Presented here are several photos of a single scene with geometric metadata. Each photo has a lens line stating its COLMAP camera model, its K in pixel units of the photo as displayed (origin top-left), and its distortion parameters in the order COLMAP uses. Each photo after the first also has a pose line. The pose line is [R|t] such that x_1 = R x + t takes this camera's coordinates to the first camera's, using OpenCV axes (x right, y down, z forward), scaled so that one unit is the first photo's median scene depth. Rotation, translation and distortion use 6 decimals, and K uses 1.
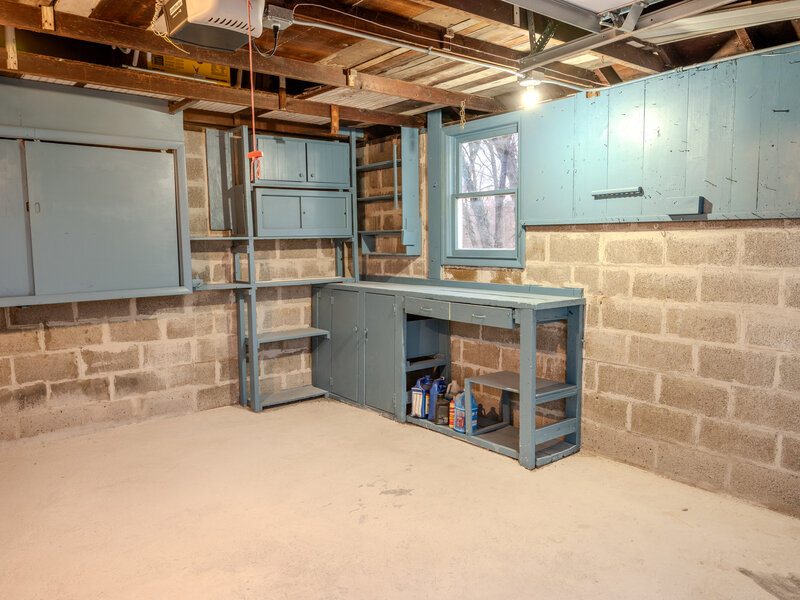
lens RADIAL K [[597.0, 0, 398.2], [0, 597.0, 301.1], [0, 0, 1]] dist [0.006261, 0.000923]
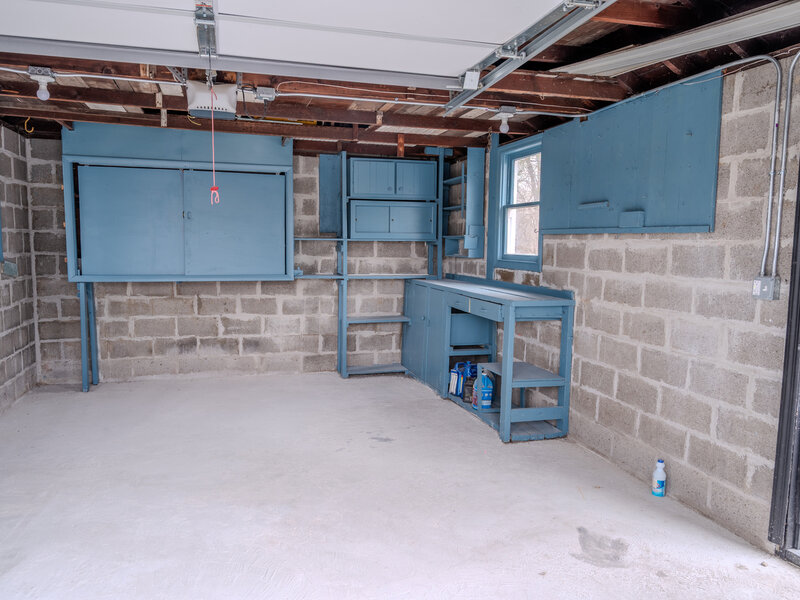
lens RADIAL K [[597.0, 0, 402.6], [0, 597.0, 301.9], [0, 0, 1]] dist [0.006261, 0.000923]
pose [[0.924813, 0.062106, -0.375317, 0.381077], [-0.063006, 0.997964, 0.009887, 0.006486], [0.375167, 0.014503, 0.926844, -0.136403]]
